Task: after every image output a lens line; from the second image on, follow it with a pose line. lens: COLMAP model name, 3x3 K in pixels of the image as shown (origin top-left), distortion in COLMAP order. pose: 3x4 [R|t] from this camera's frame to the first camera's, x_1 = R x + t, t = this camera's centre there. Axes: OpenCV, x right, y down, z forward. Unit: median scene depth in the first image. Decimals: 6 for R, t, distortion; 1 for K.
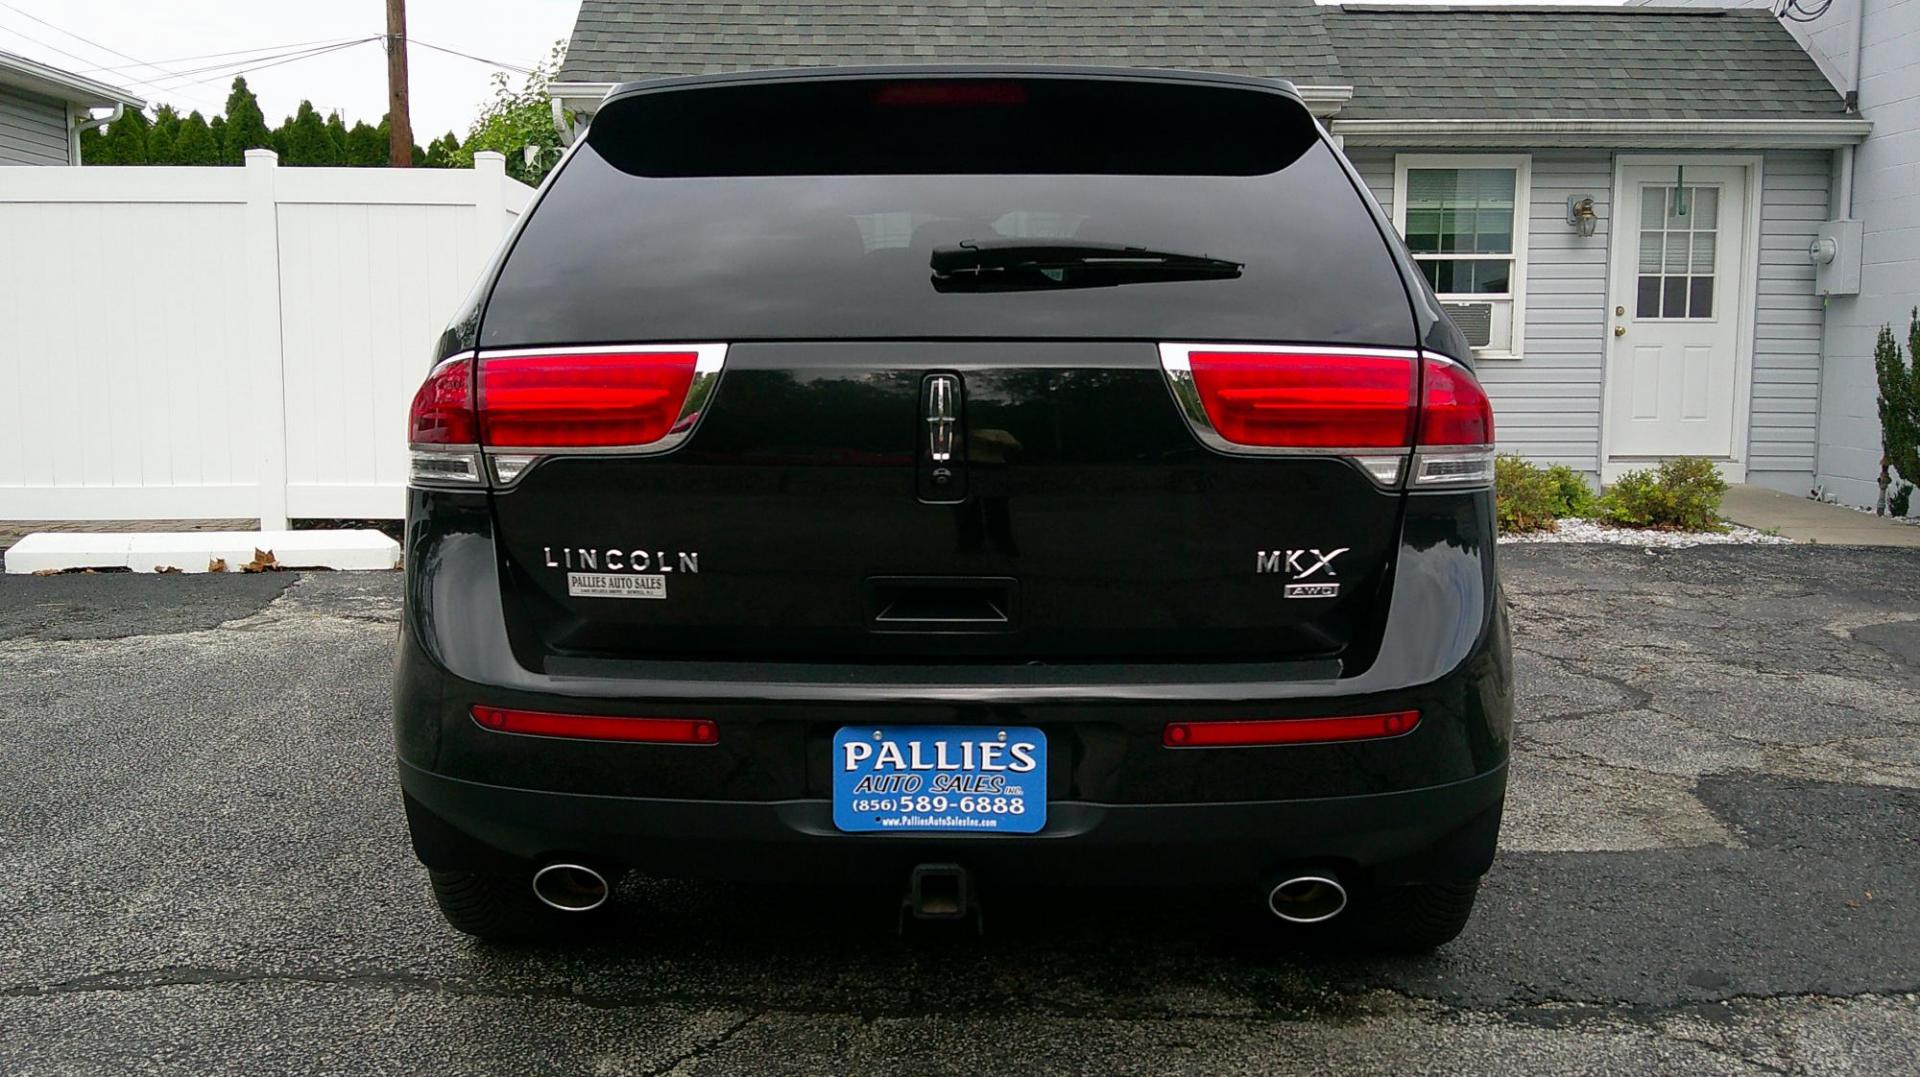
lens RADIAL K [[1713.7, 0, 944.8], [0, 1713.7, 531.7], [0, 0, 1]] dist [0.134511, -0.325764]
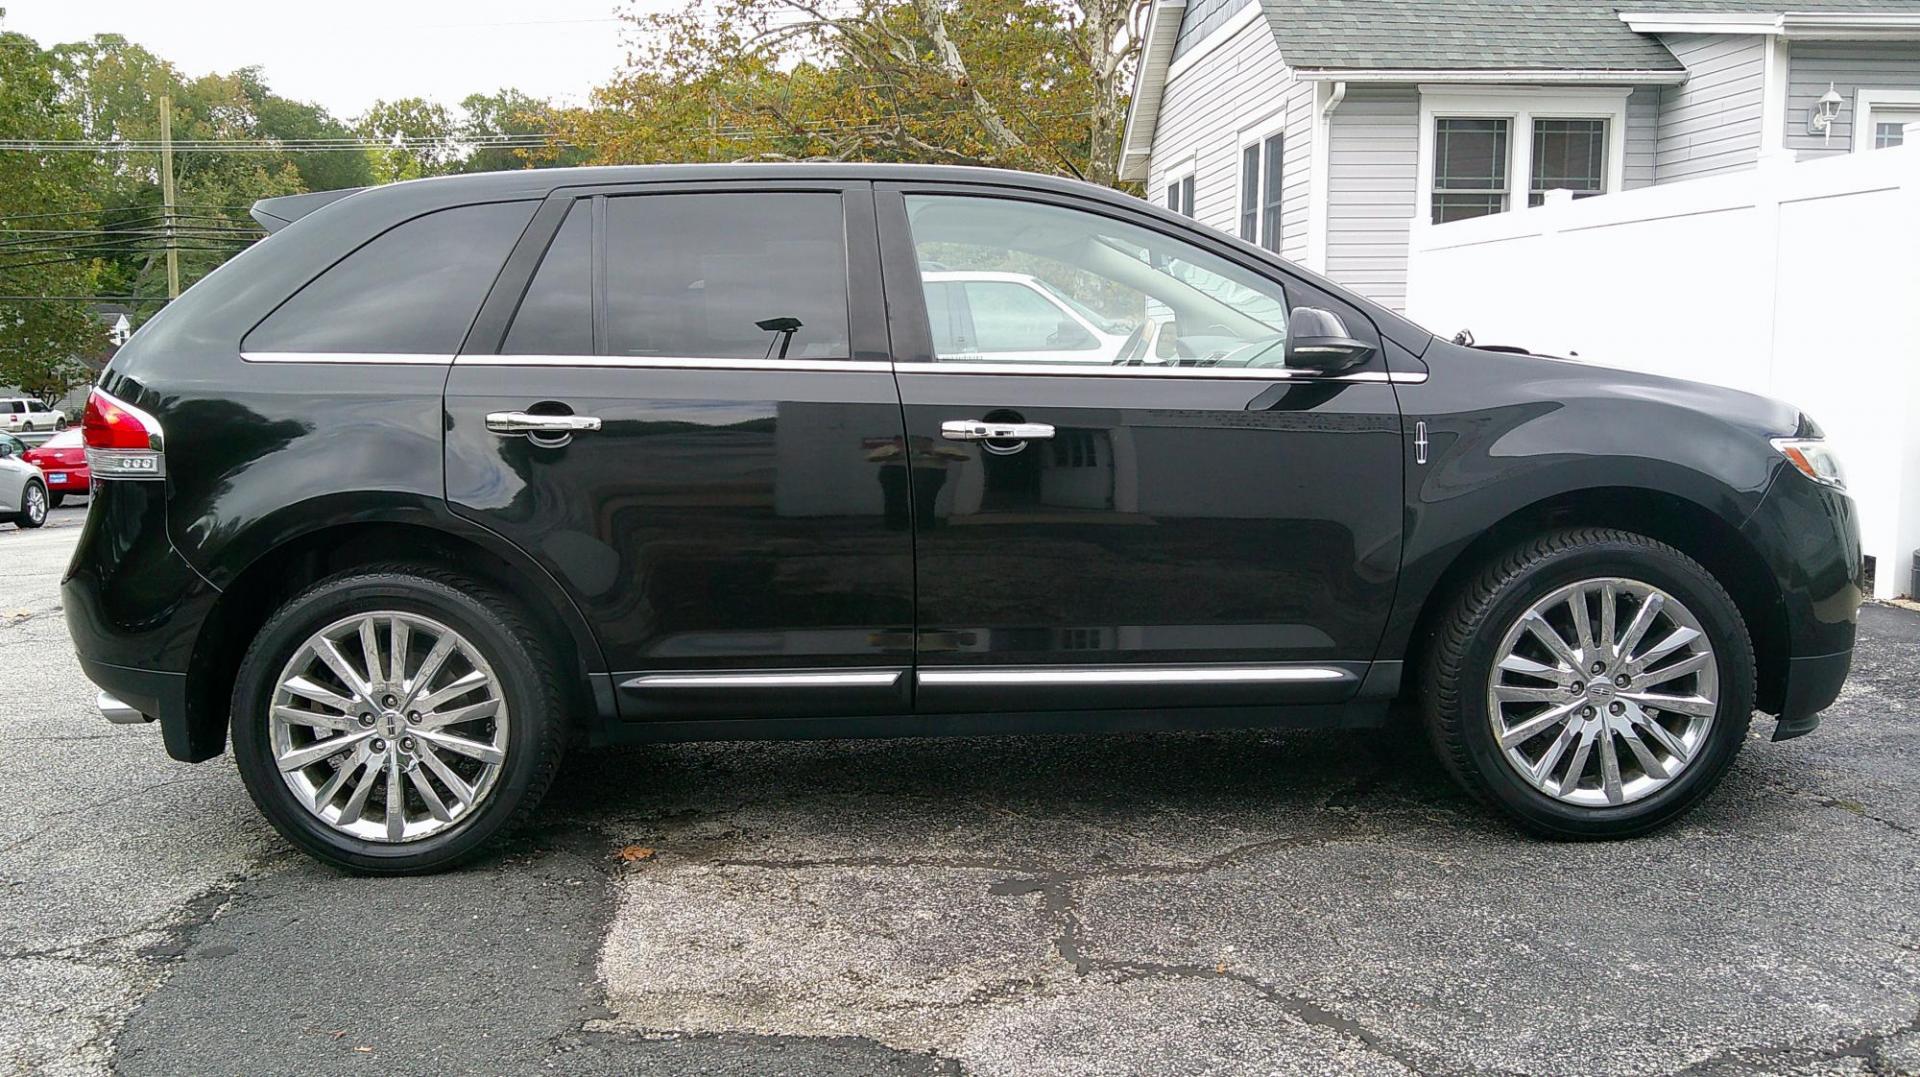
lens RADIAL K [[1713.7, 0, 944.8], [0, 1713.7, 531.7], [0, 0, 1]] dist [0.134511, -0.325764]
pose [[0.038027, 0.112171, -0.992961, 1.320786], [-0.104458, 0.988682, 0.107687, -0.152133], [0.993802, 0.099628, 0.049314, 1.191093]]
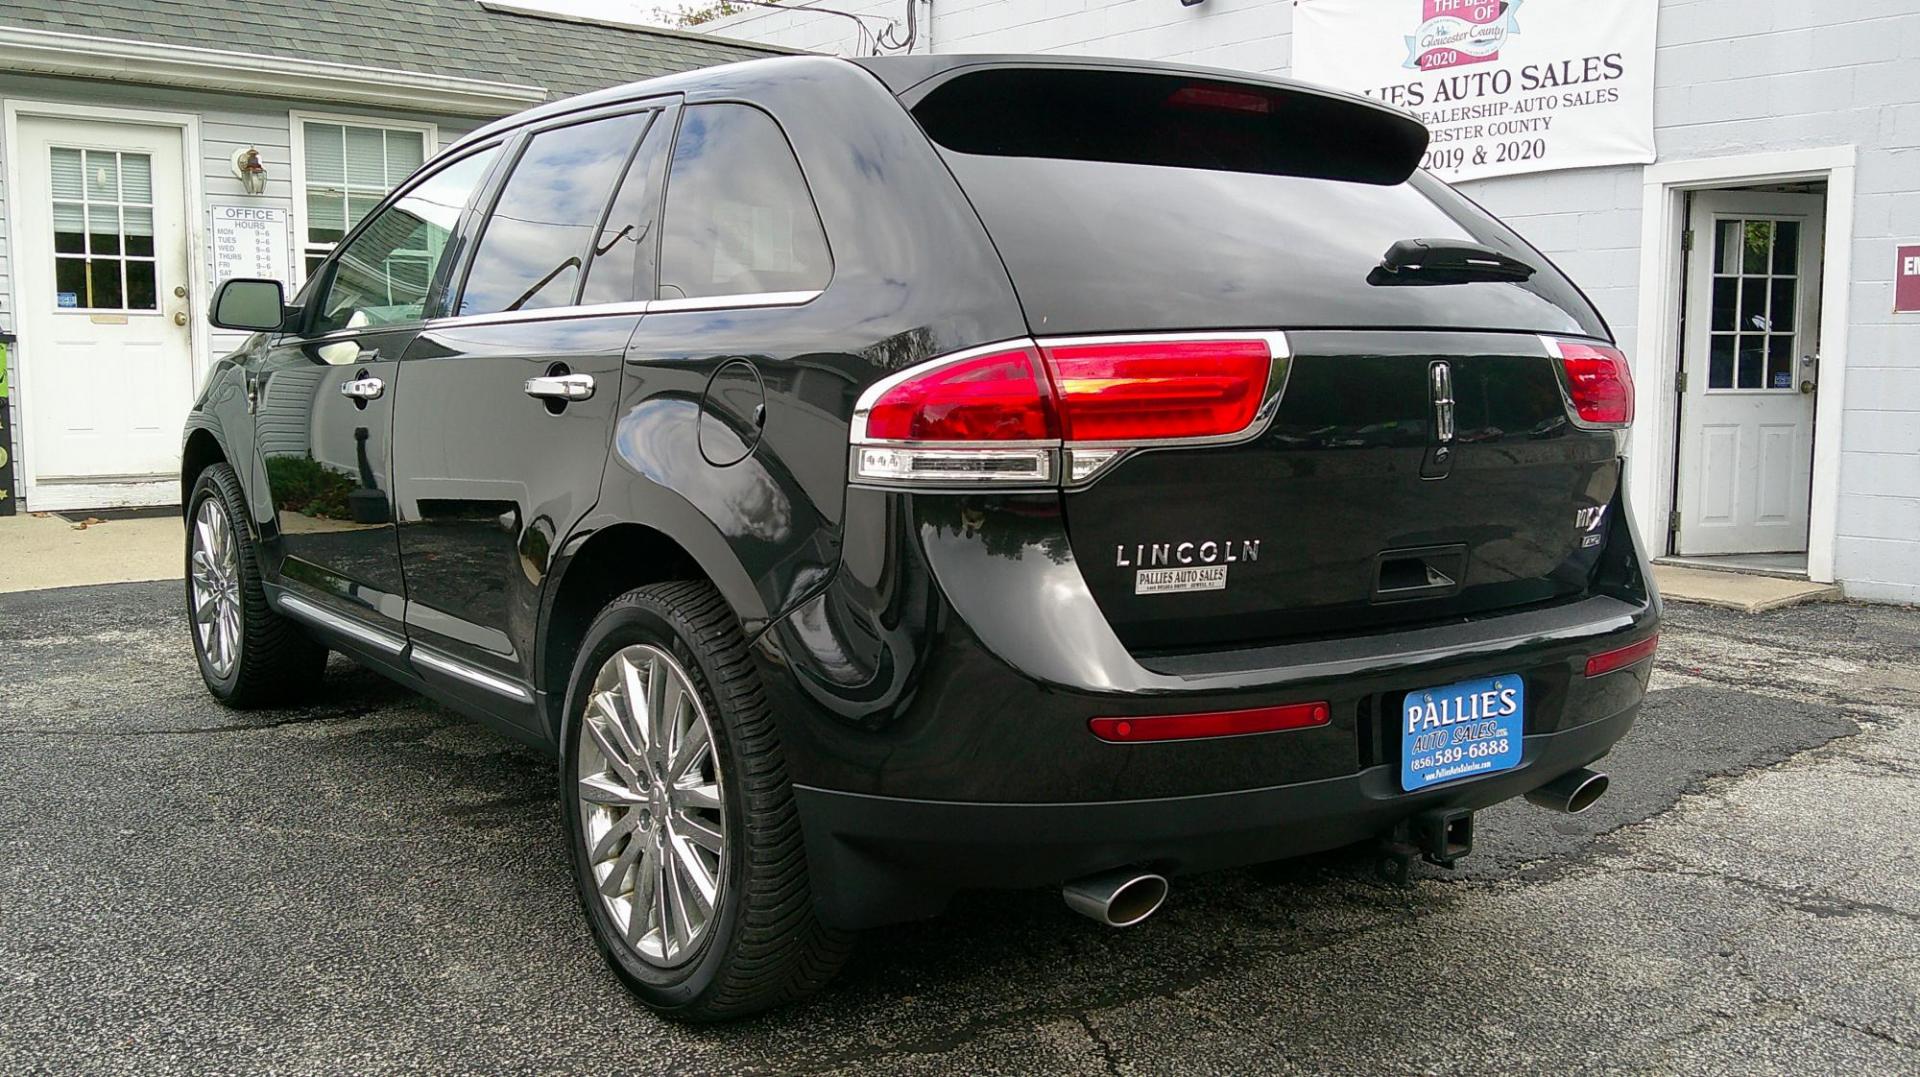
lens RADIAL K [[1713.7, 0, 944.8], [0, 1713.7, 531.7], [0, 0, 1]] dist [0.134511, -0.325764]
pose [[0.783544, -0.059141, 0.618516, -0.622574], [0.060953, 0.997975, 0.018208, -0.015082], [-0.618340, 0.023434, 0.785561, 0.222463]]
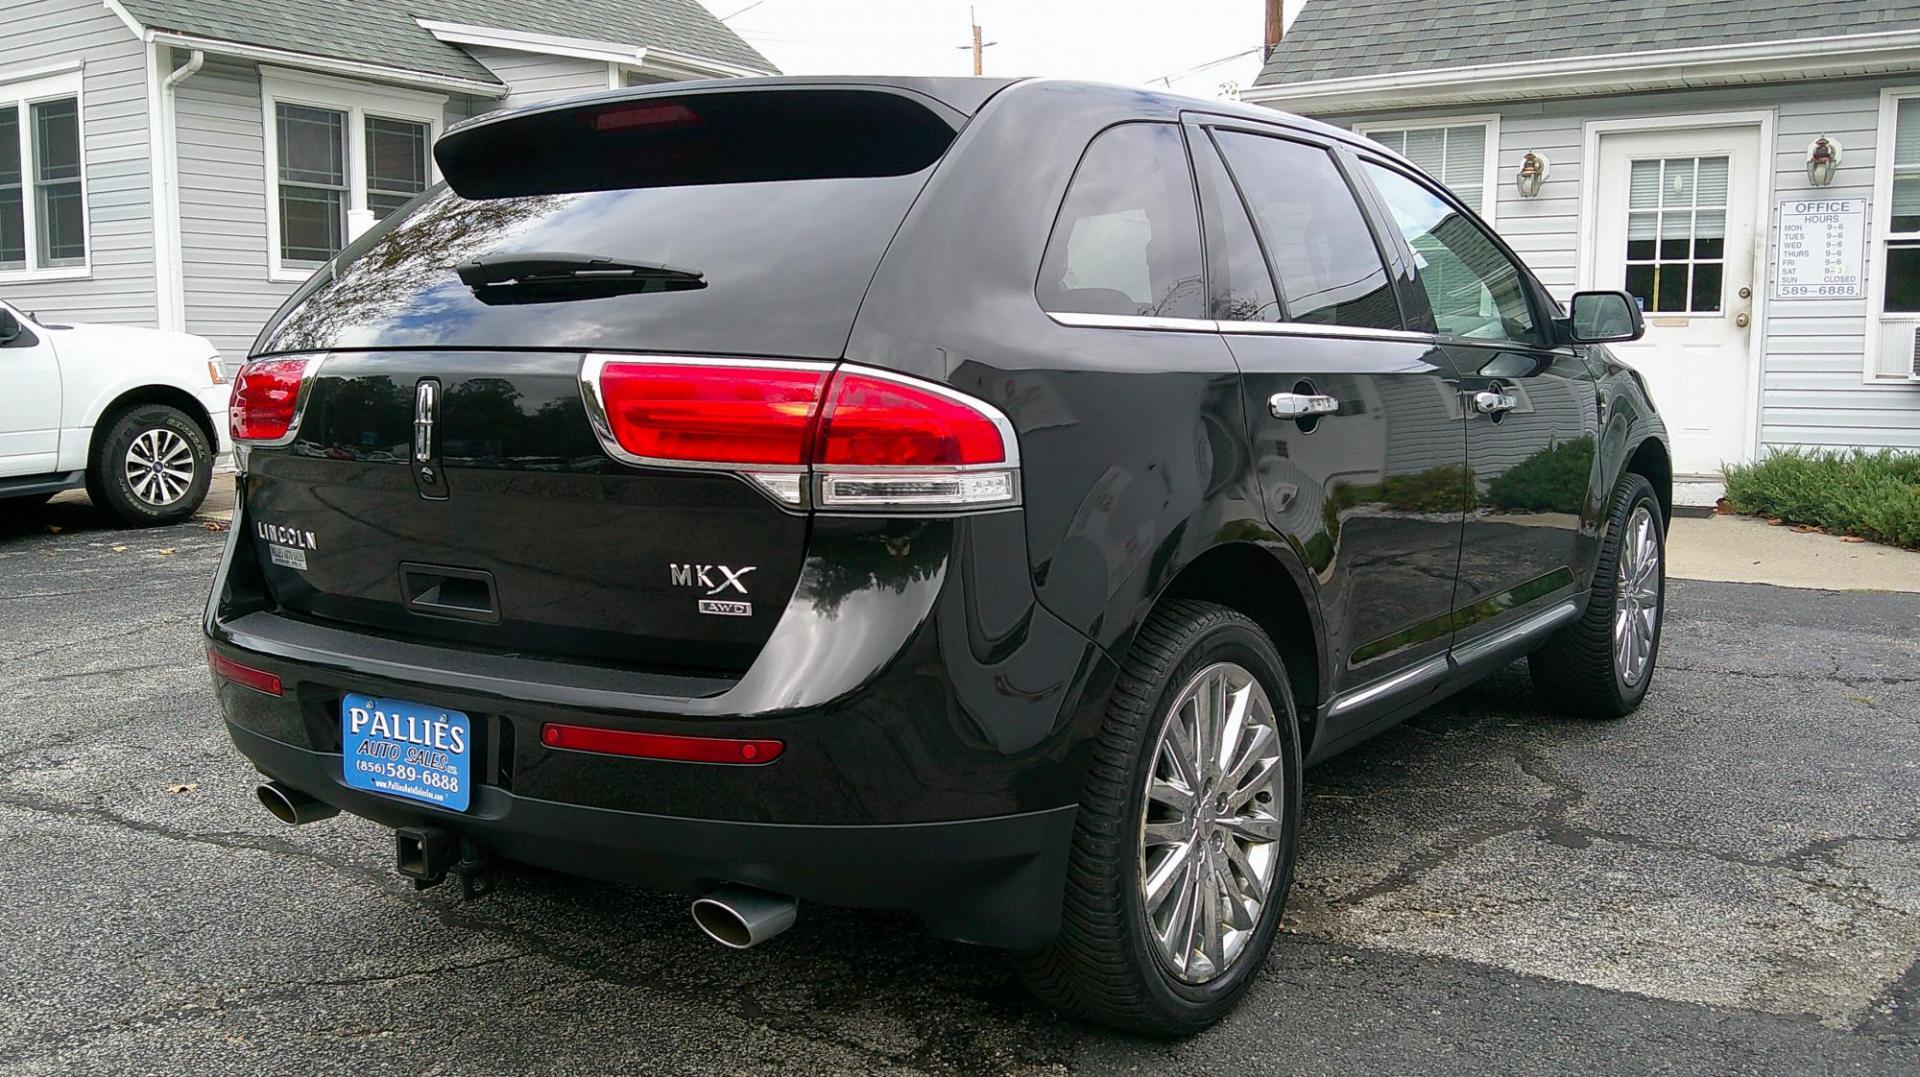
lens RADIAL K [[1713.7, 0, 944.8], [0, 1713.7, 531.7], [0, 0, 1]] dist [0.134511, -0.325764]
pose [[0.825459, 0.057563, -0.561520, 0.593348], [-0.056960, 0.998203, 0.018596, -0.023497], [0.561582, 0.016634, 0.827254, 0.184187]]
